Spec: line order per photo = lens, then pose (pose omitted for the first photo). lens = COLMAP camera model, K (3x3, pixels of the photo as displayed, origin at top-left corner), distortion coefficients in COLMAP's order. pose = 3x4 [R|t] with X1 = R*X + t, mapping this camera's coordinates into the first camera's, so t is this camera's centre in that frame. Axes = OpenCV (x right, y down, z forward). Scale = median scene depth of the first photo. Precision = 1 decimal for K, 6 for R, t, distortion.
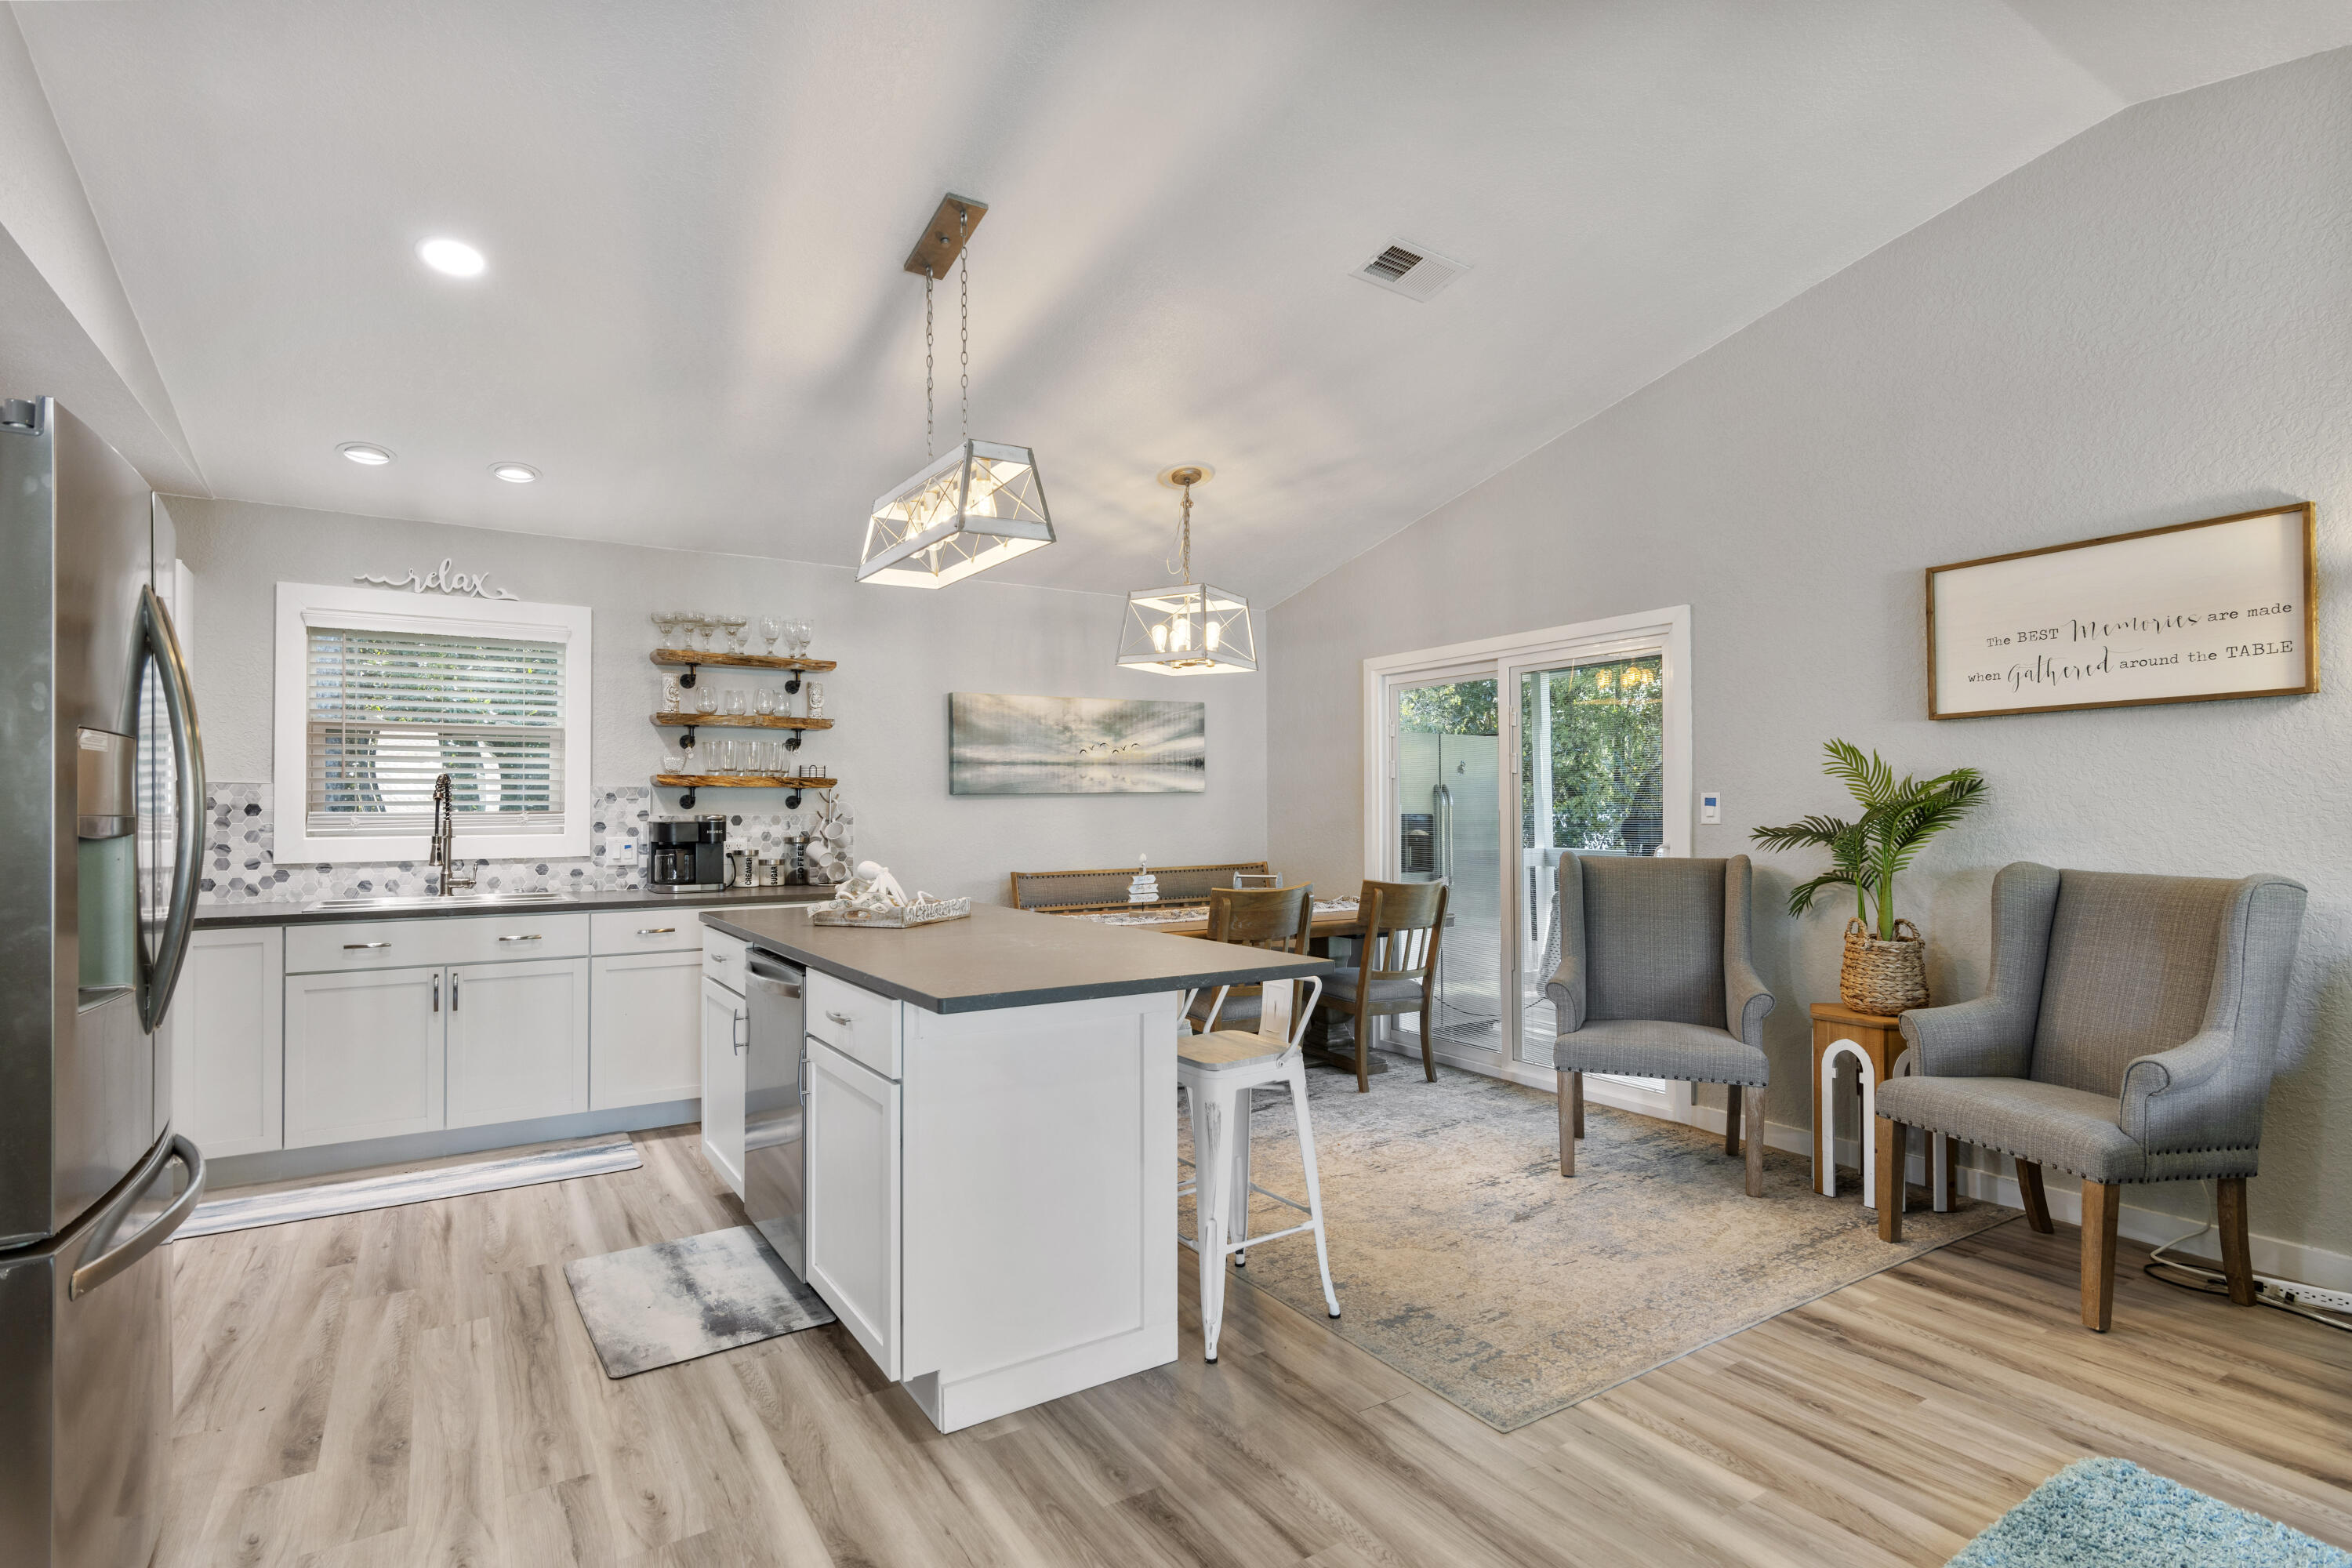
lens RADIAL K [[1129.3, 0, 1172.1], [0, 1129.3, 802.9], [0, 0, 1]] dist [0.001812, 0.000335]
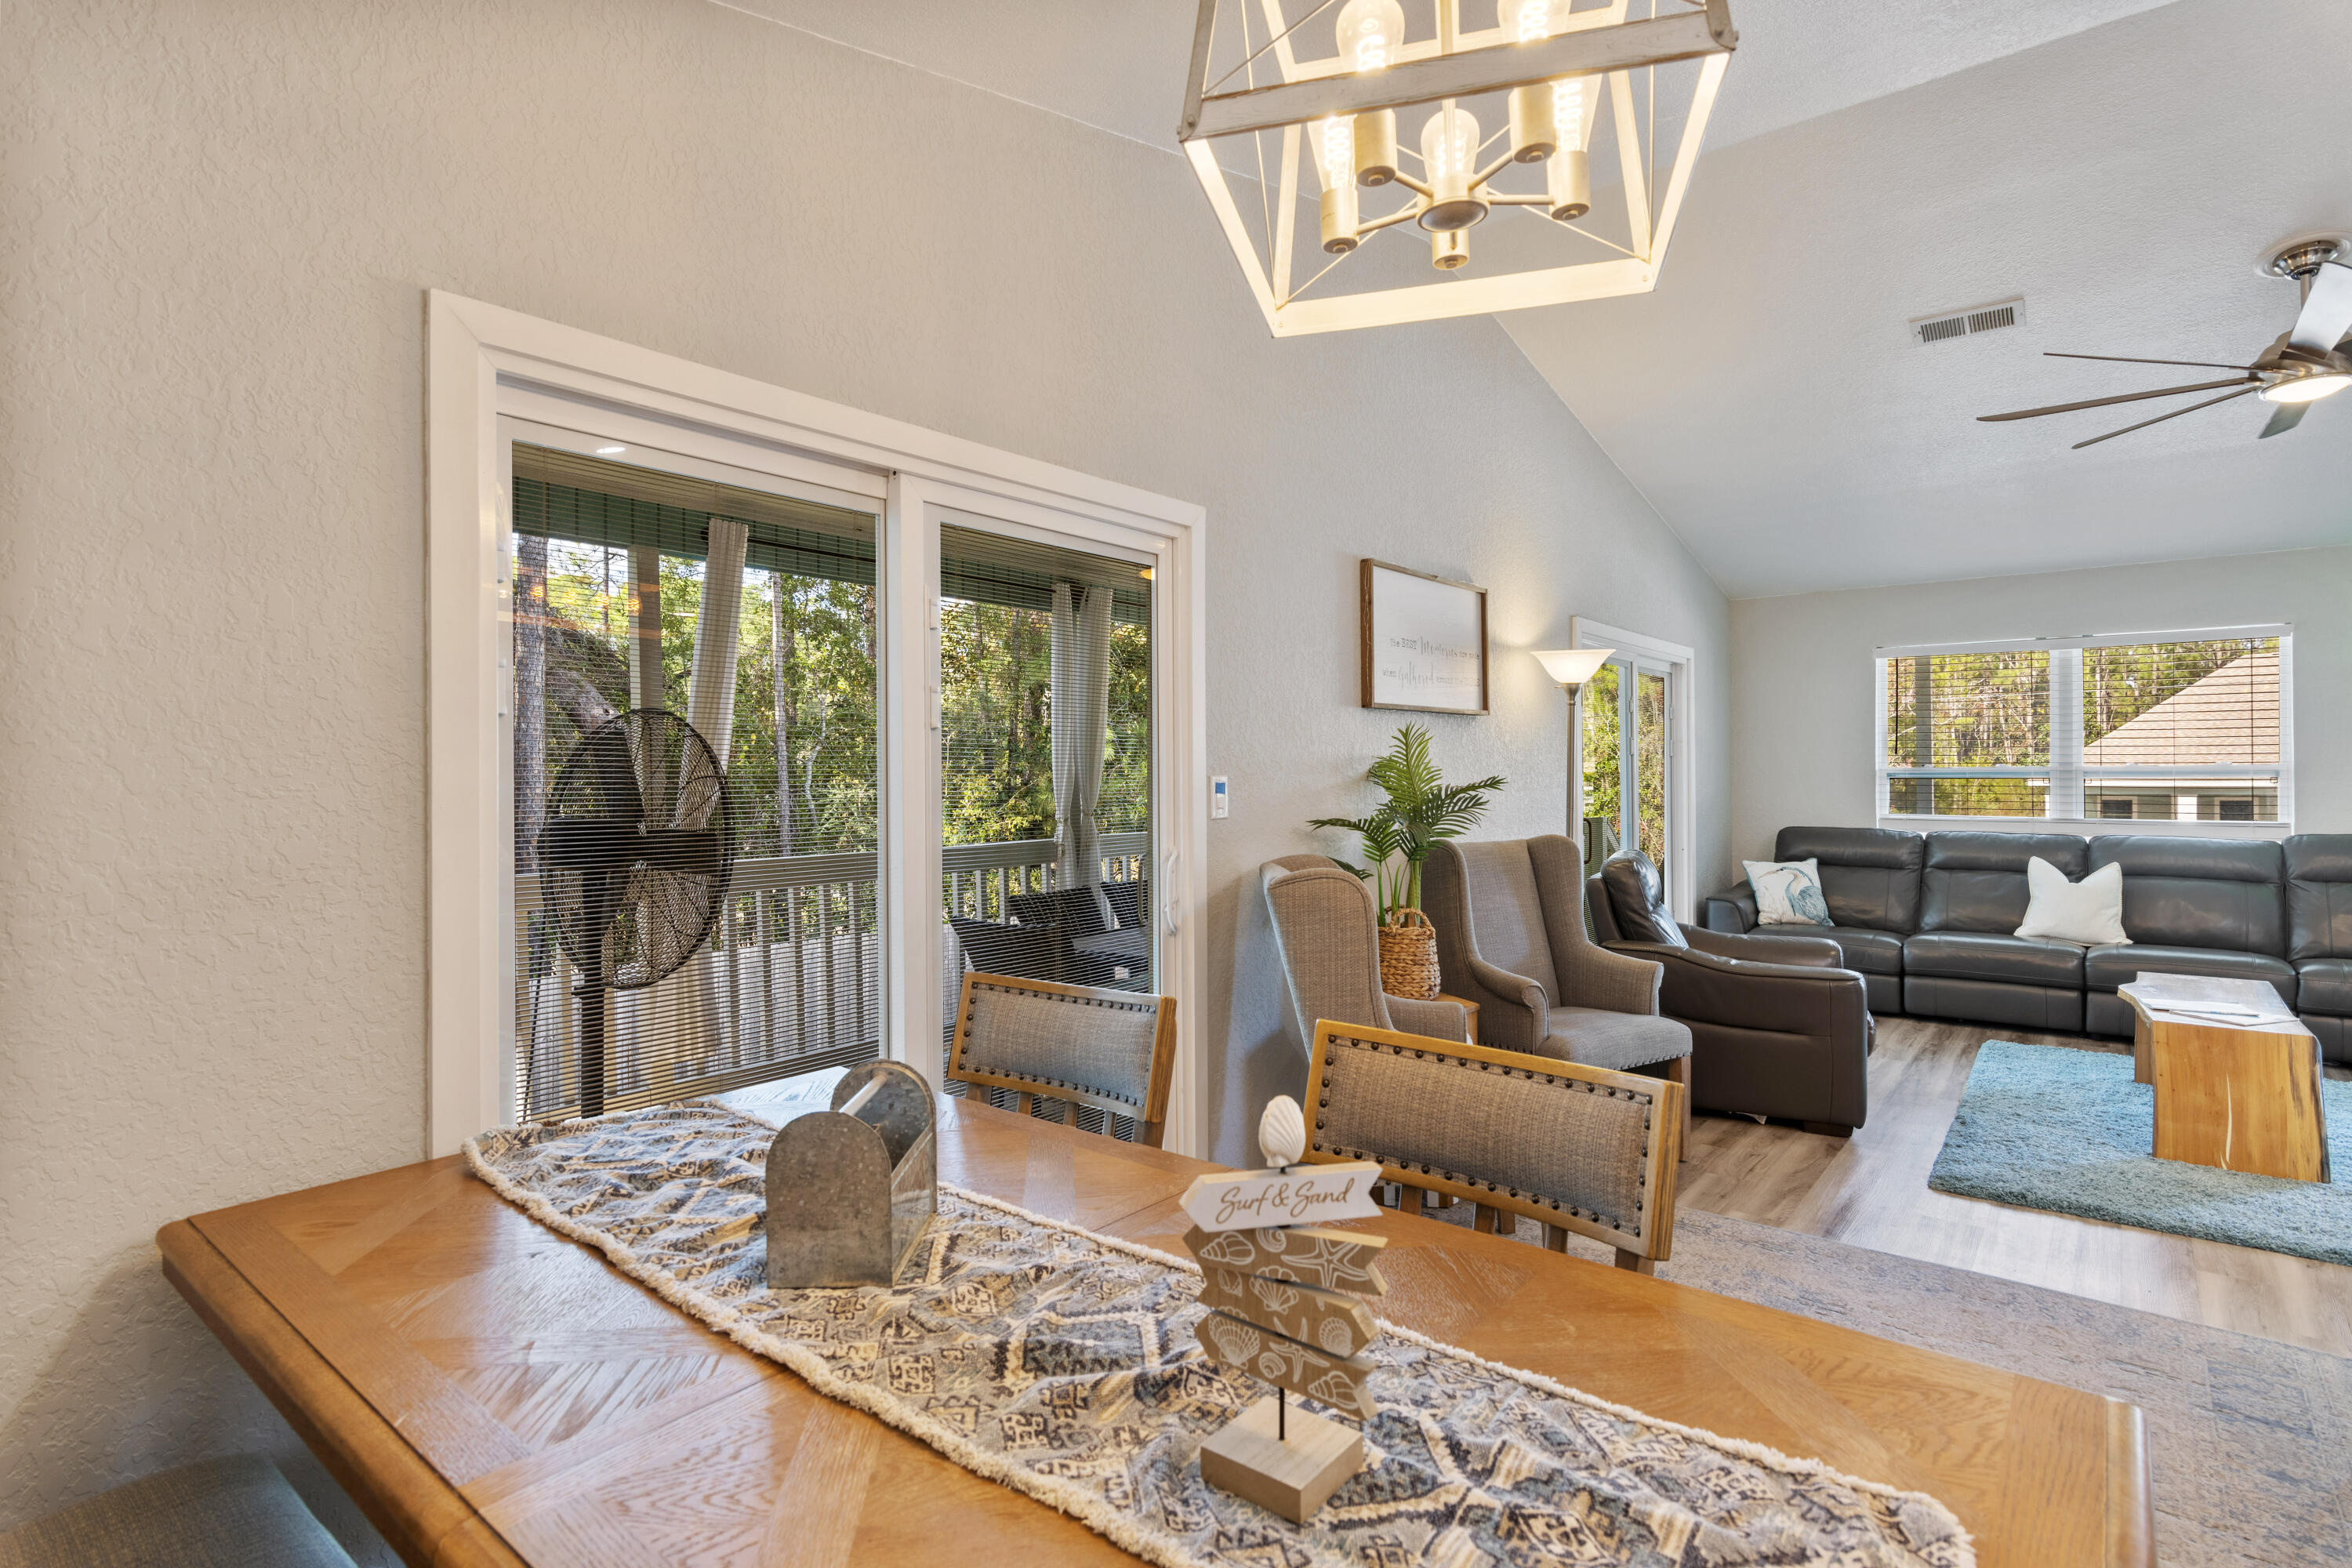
lens RADIAL K [[1145.8, 0, 1176.0], [0, 1145.8, 784.0], [0, 0, 1]] dist [0.002634, 0.000959]
pose [[-0.306880, 0.001285, 0.951747, -0.184253], [-0.000017, 0.999999, -0.001356, -0.002386], [-0.951748, -0.000432, -0.306879, 1.061727]]
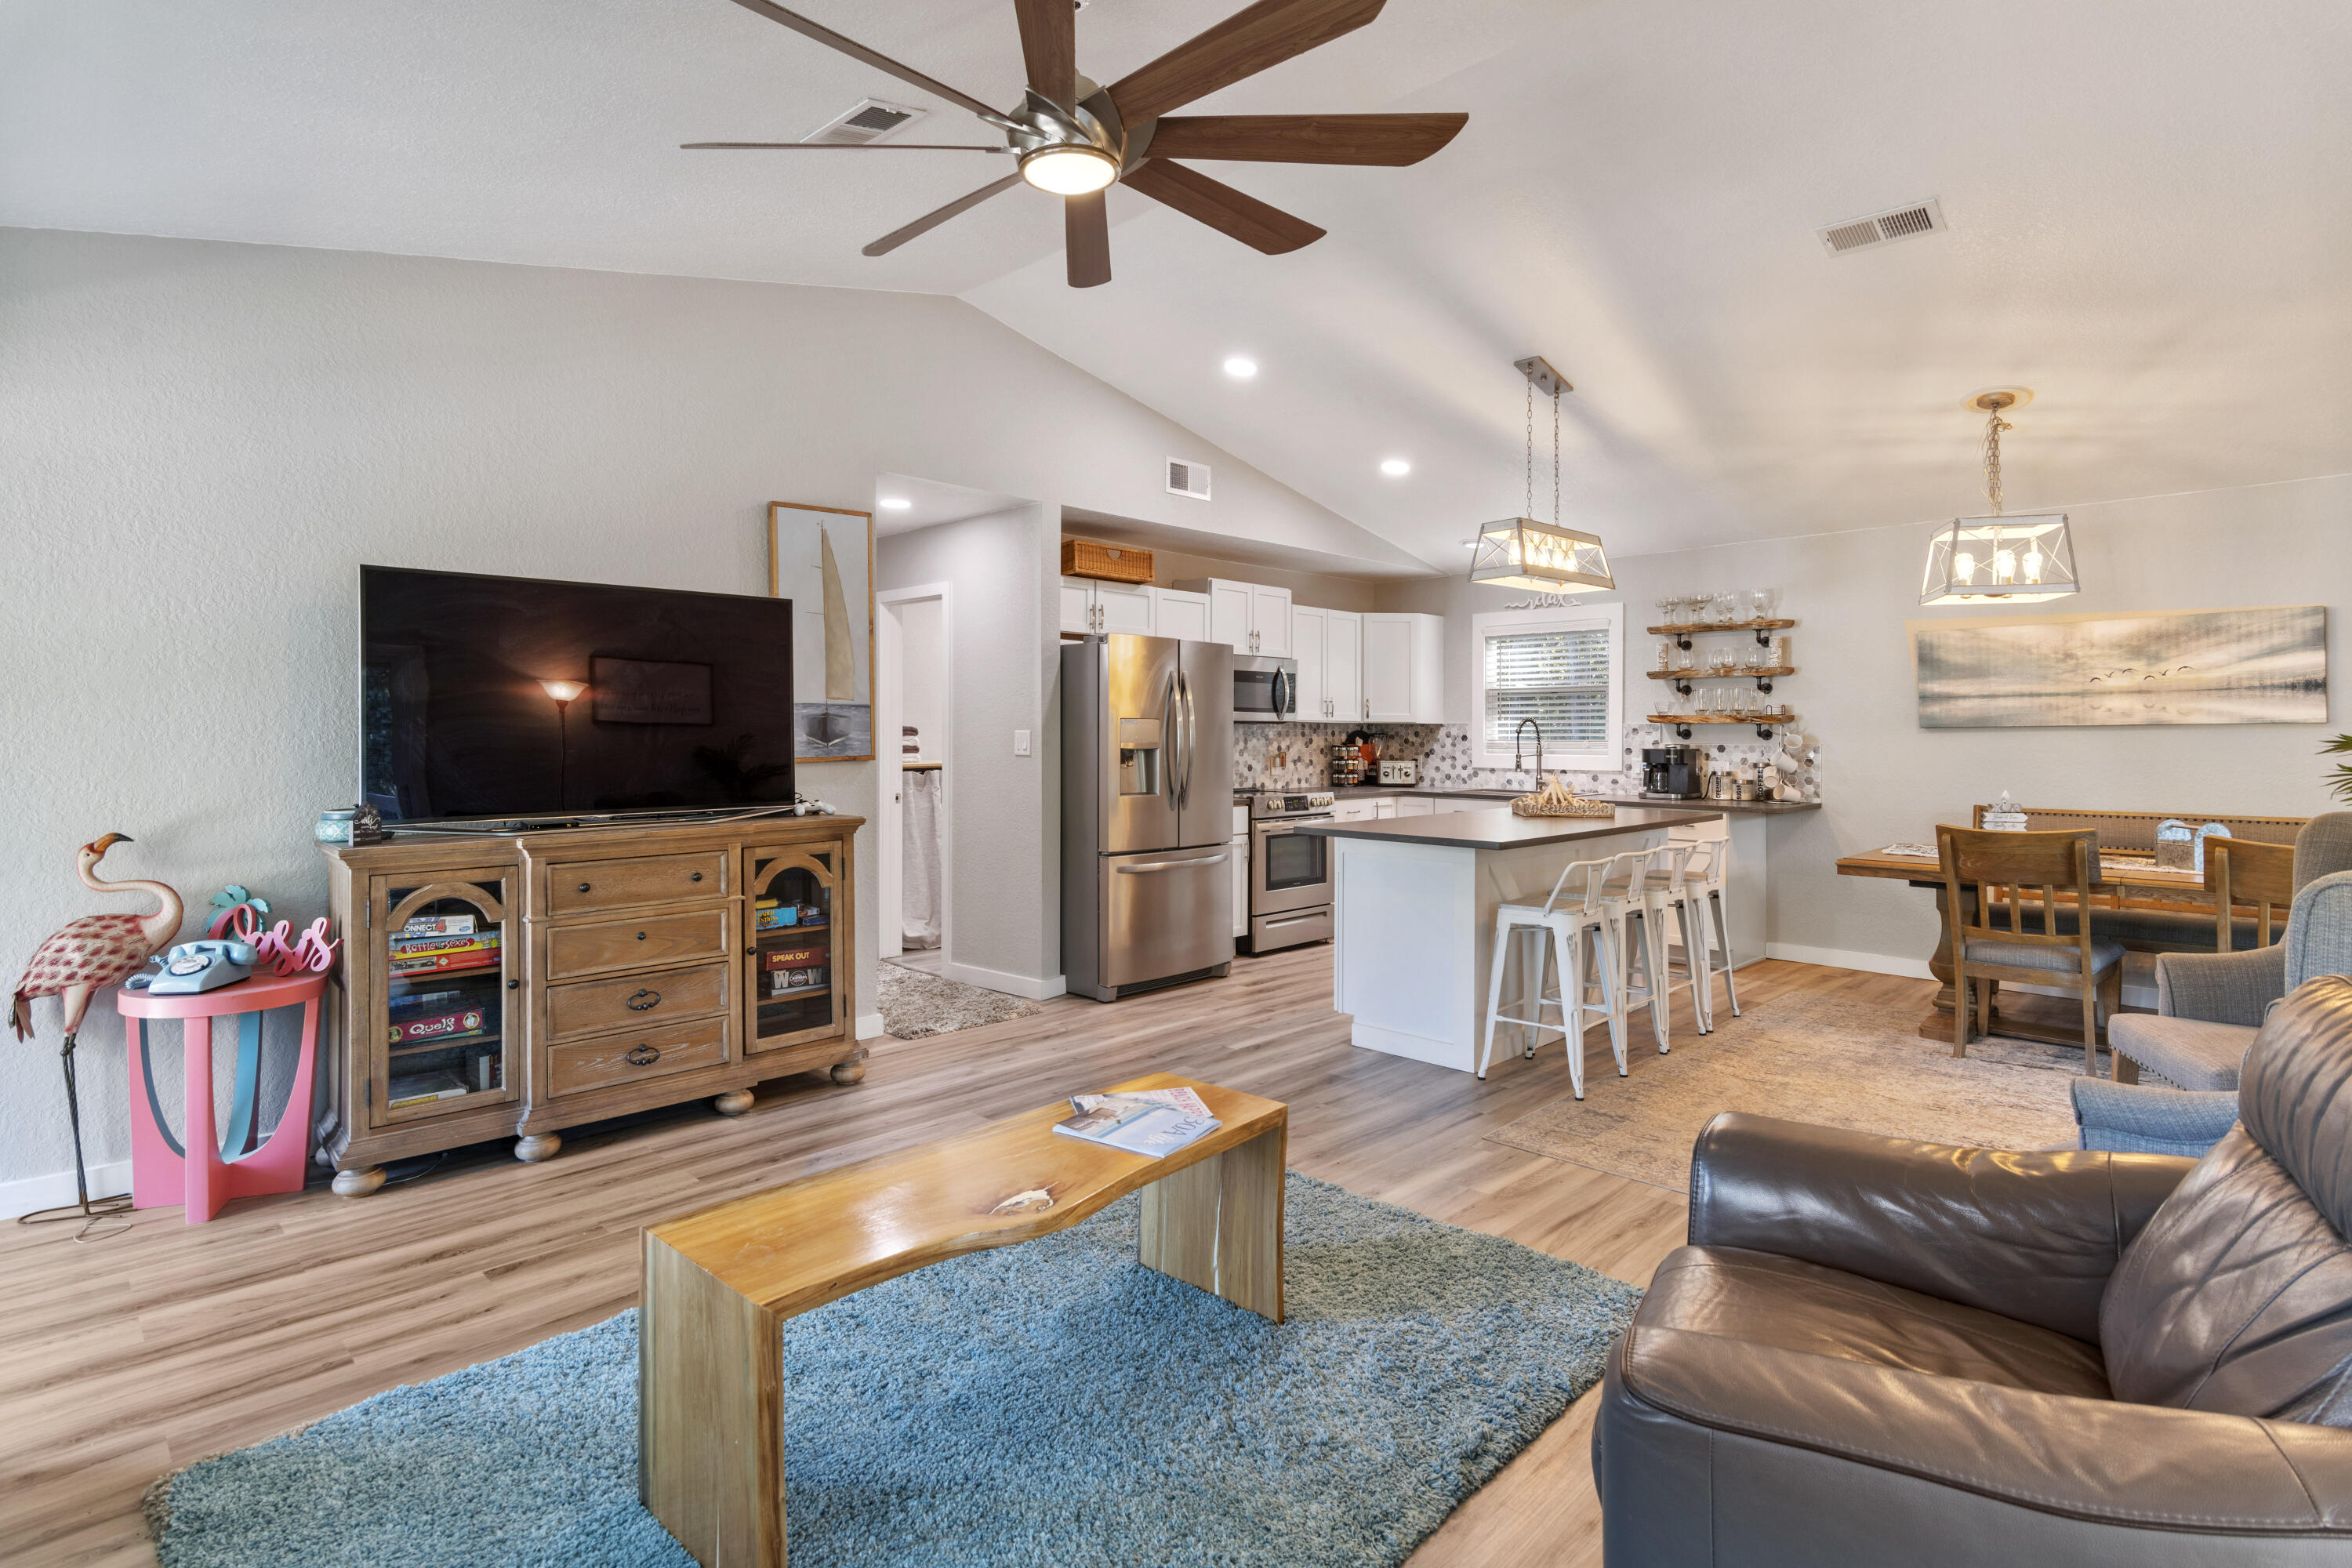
lens RADIAL K [[1151.5, 0, 1172.0], [0, 1151.5, 727.9], [0, 0, 1]] dist [0.001719, 0.000308]
pose [[0.207773, 0.000824, -0.978177, 0.782918], [0.003743, 0.999992, 0.001638, -0.013047], [0.978170, -0.004001, 0.207769, 0.098754]]
